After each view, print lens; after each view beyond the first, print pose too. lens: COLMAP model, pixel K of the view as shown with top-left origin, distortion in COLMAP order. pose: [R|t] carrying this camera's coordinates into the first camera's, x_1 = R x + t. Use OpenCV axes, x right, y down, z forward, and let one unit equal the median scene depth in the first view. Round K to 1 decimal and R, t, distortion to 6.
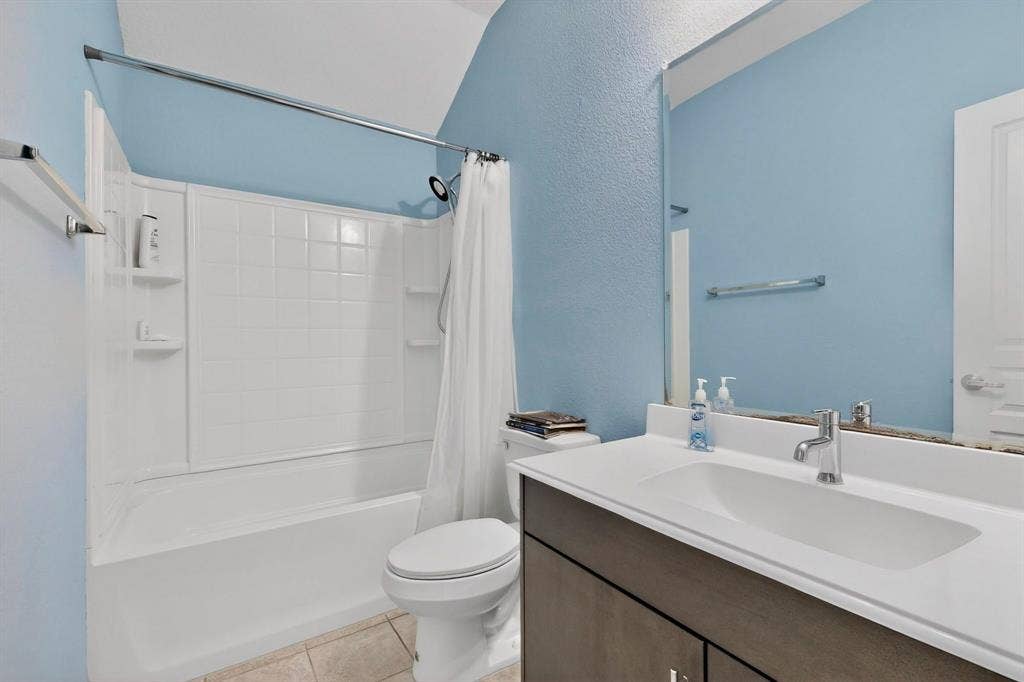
lens RADIAL K [[444.5, 0, 512.8], [0, 444.5, 343.1], [0, 0, 1]] dist [-0.012643, -0.000070]
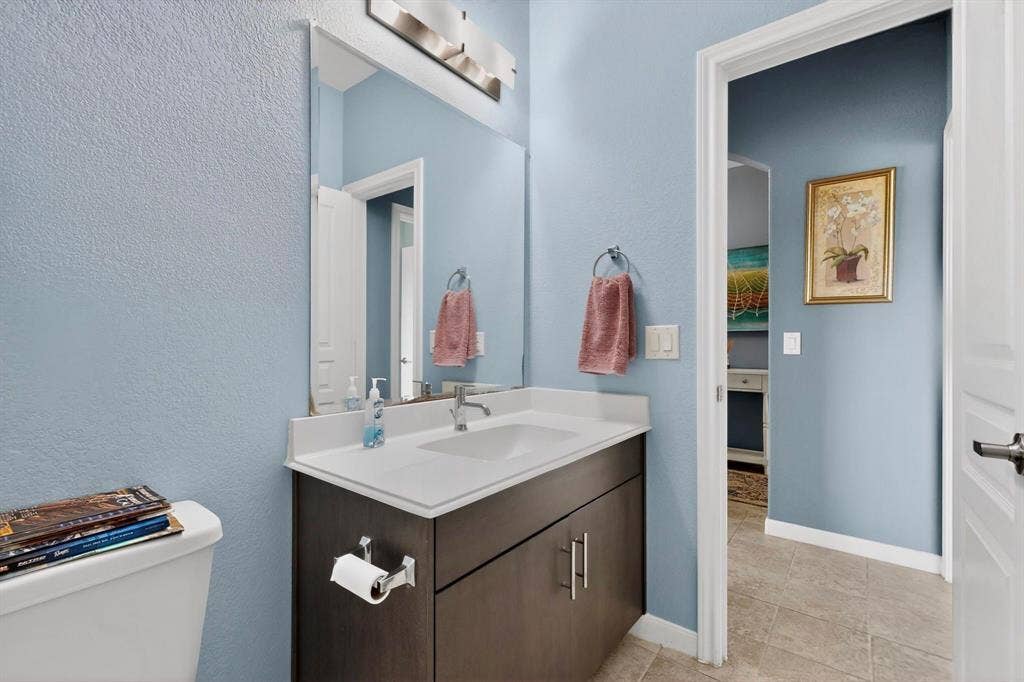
lens RADIAL K [[444.5, 0, 512.5], [0, 444.5, 342.2], [0, 0, 1]] dist [-0.012643, -0.000070]
pose [[-0.326522, 0.006989, 0.945164, -0.673734], [0.000110, 0.999973, -0.007356, 0.003656], [-0.945189, -0.002298, -0.326514, 1.034578]]
